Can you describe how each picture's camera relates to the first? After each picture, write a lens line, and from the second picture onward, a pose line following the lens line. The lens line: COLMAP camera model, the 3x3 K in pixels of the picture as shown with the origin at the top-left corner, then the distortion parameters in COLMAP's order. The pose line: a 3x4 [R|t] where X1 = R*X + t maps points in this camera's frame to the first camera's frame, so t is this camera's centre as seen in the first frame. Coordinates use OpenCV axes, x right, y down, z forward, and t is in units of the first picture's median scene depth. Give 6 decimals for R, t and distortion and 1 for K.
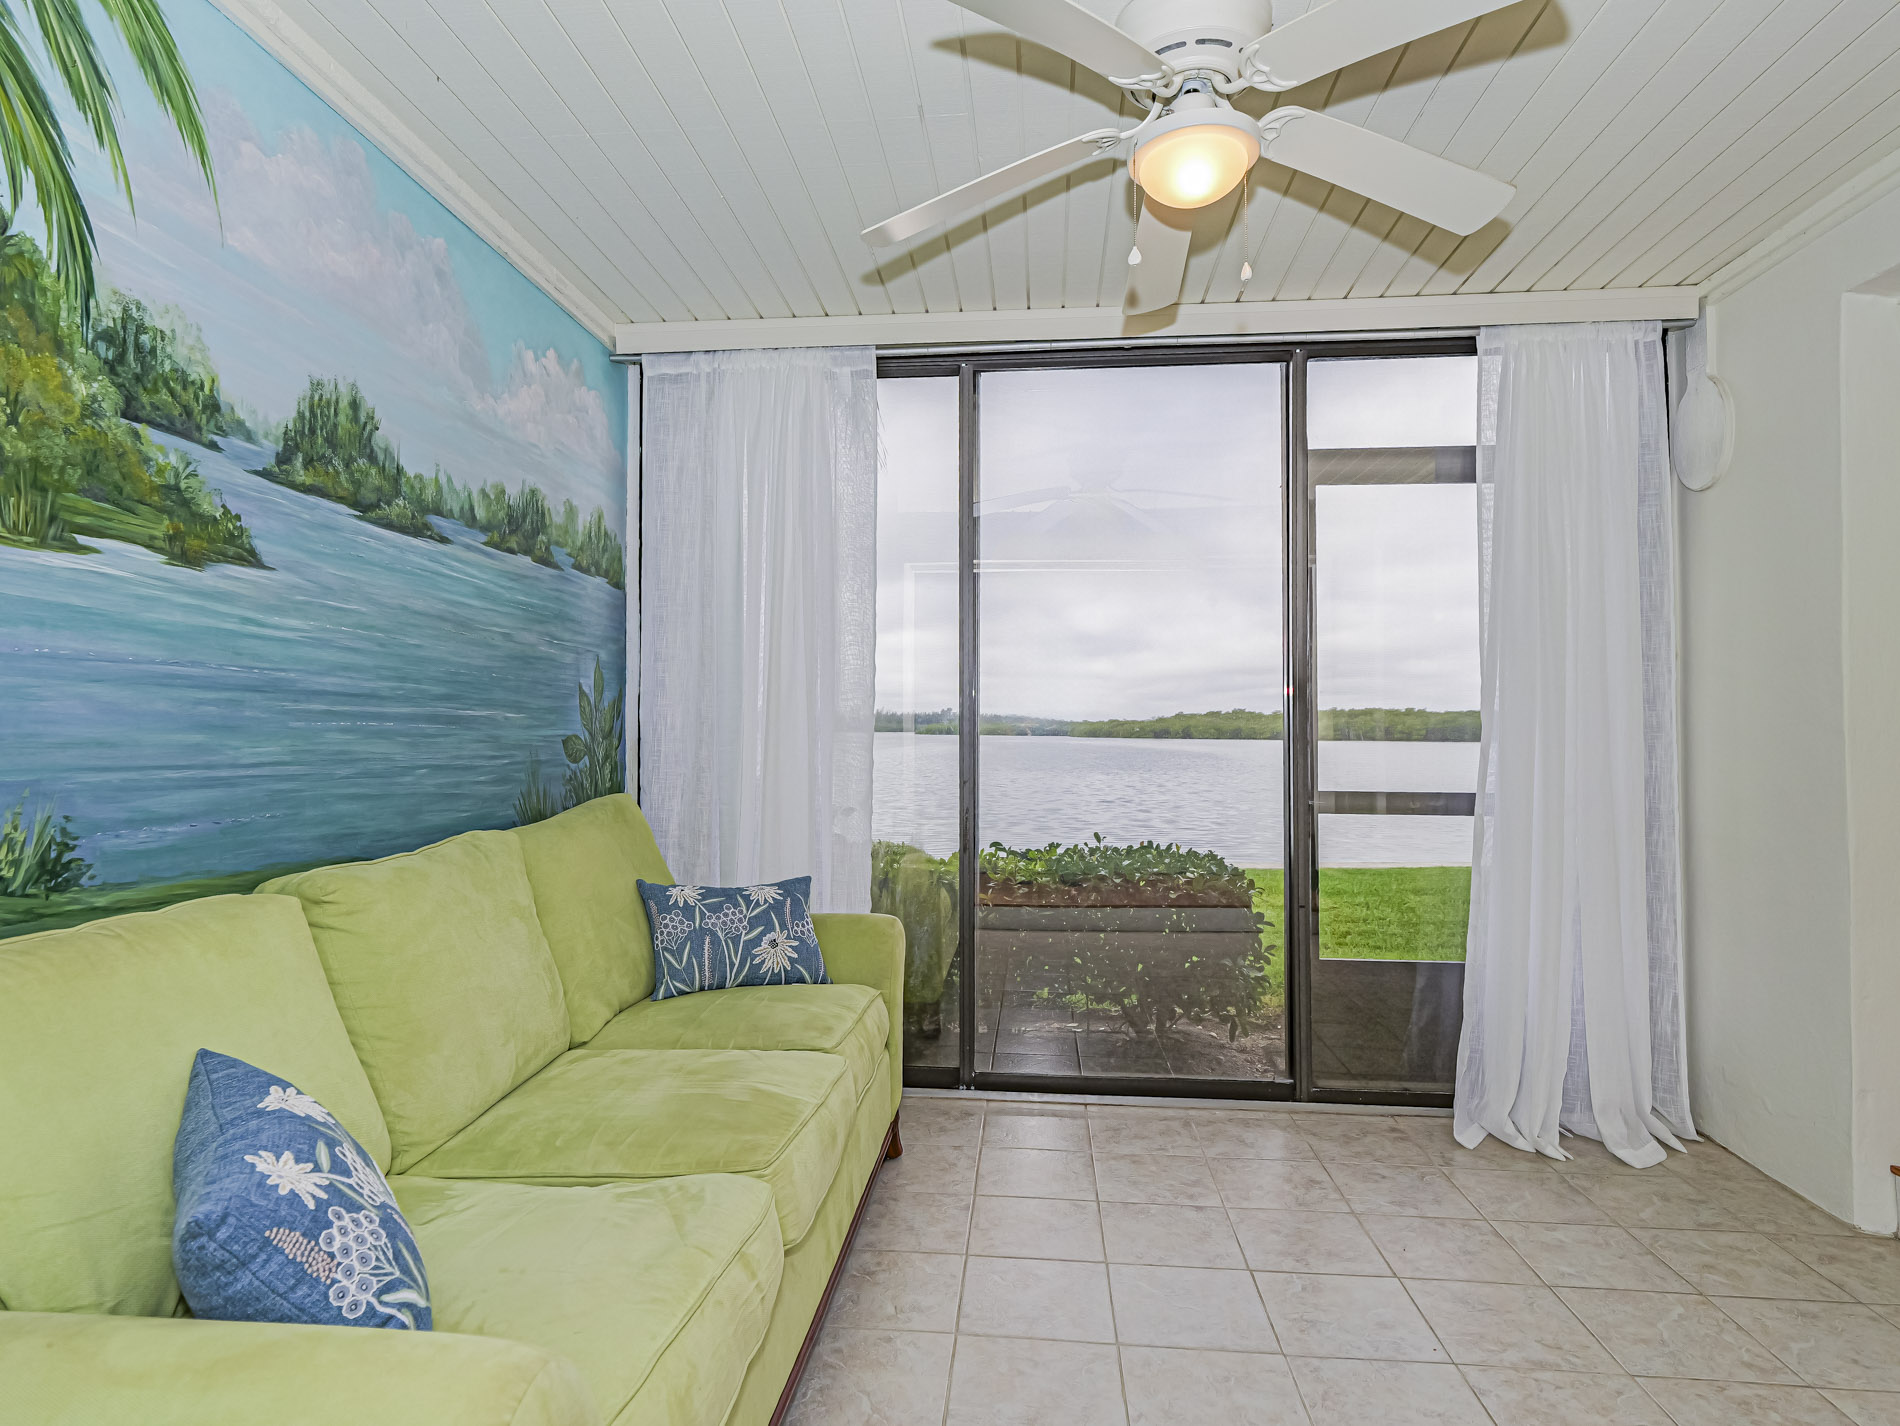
lens RADIAL K [[1041.4, 0, 950.0], [0, 1041.4, 713.0], [0, 0, 1]] dist [-0.002320, -0.000316]
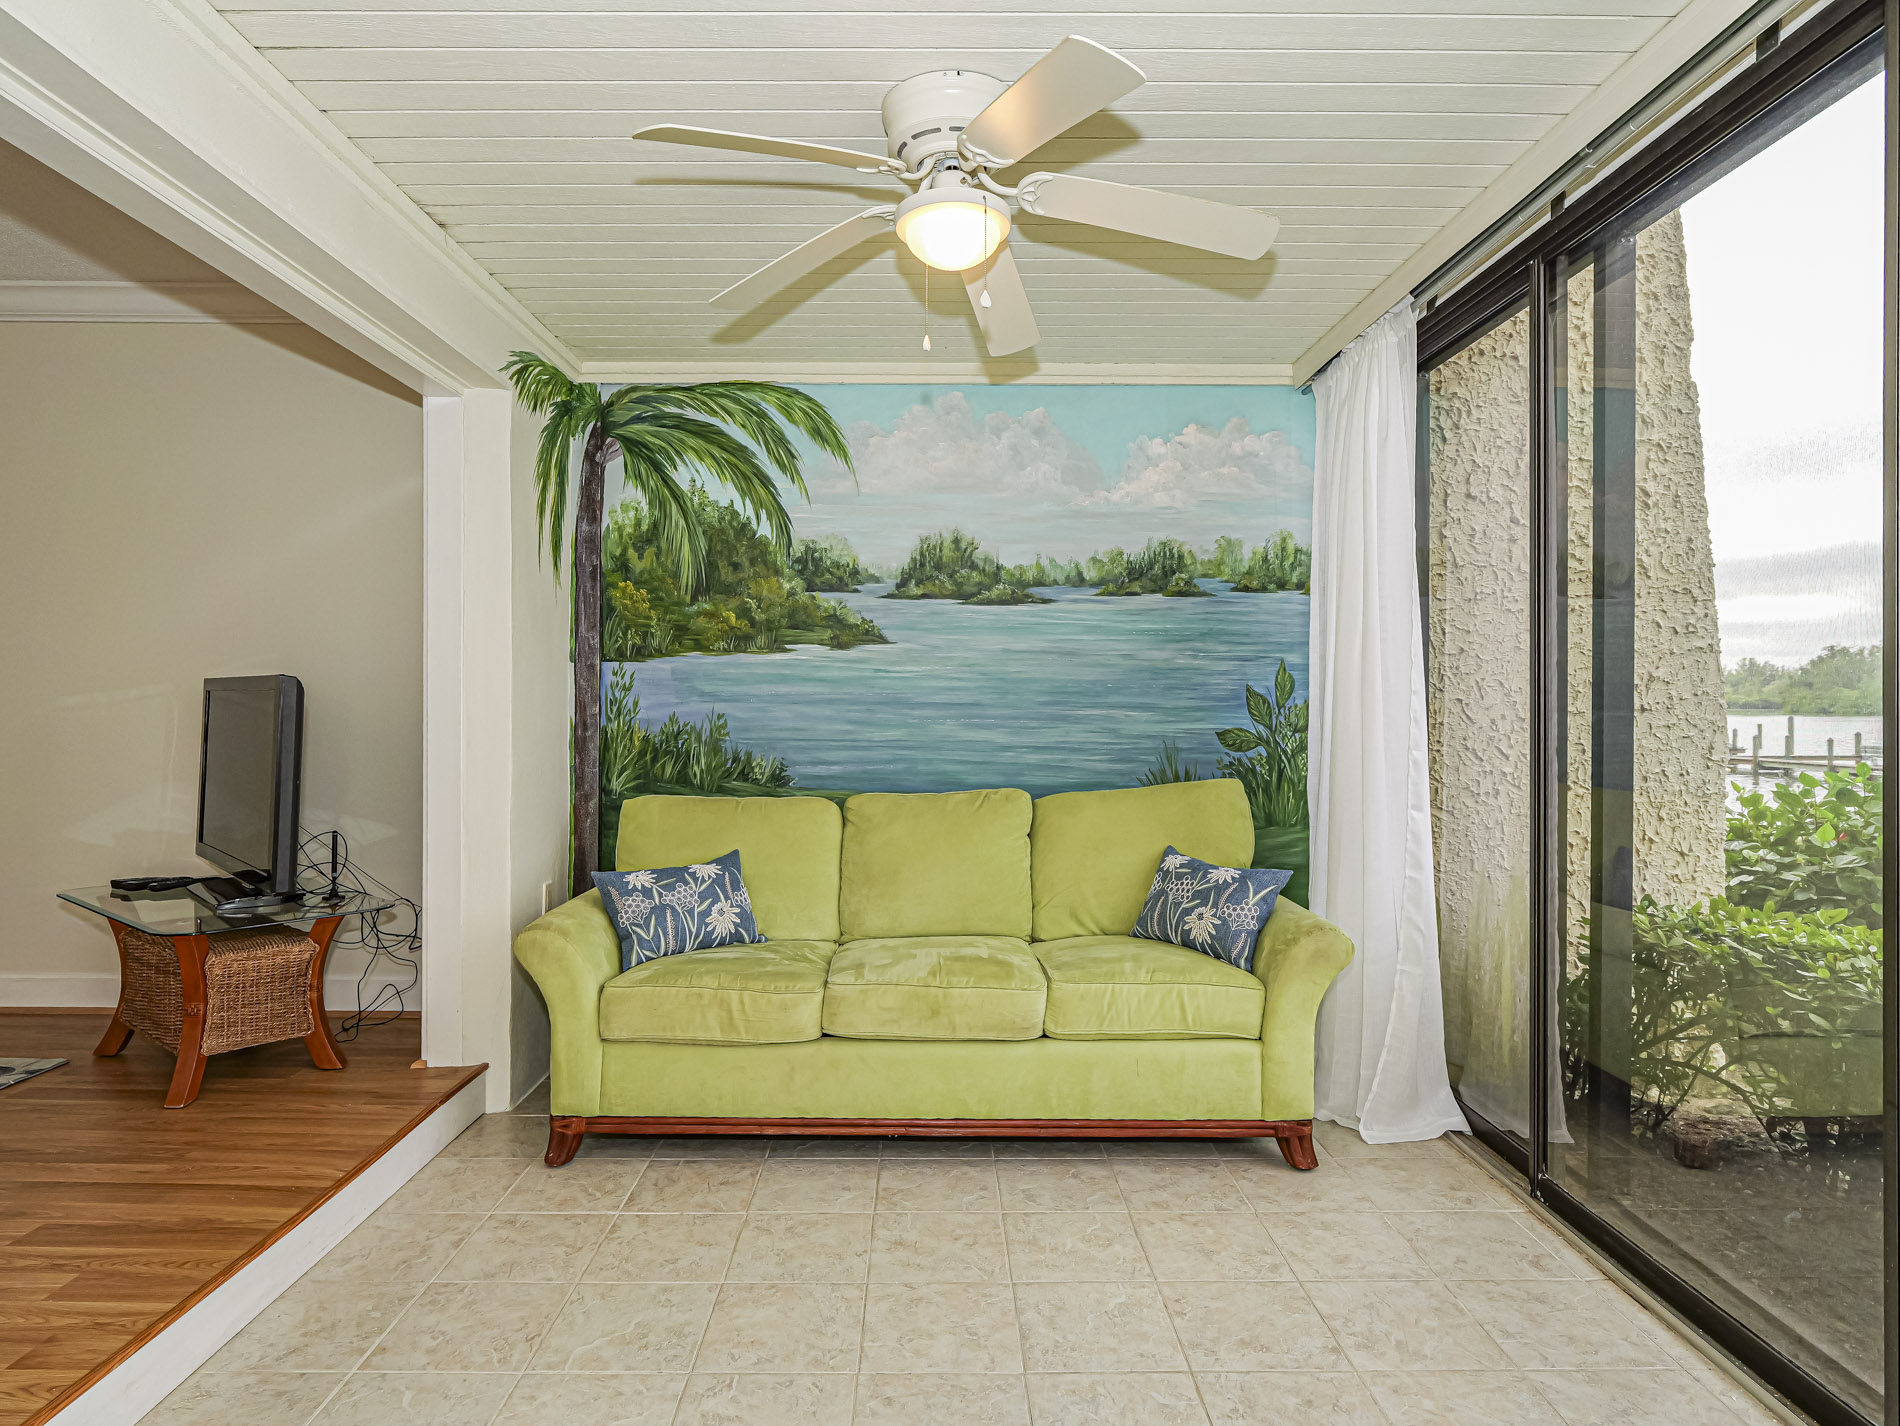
lens RADIAL K [[1103.8, 0, 950.0], [0, 1103.8, 713.0], [0, 0, 1]] dist [0.000816, 0.000316]
pose [[0.114359, 0.007022, -0.993415, 1.442817], [0.013632, 0.999870, 0.008637, -0.020873], [0.993346, -0.014530, 0.114248, 0.854345]]
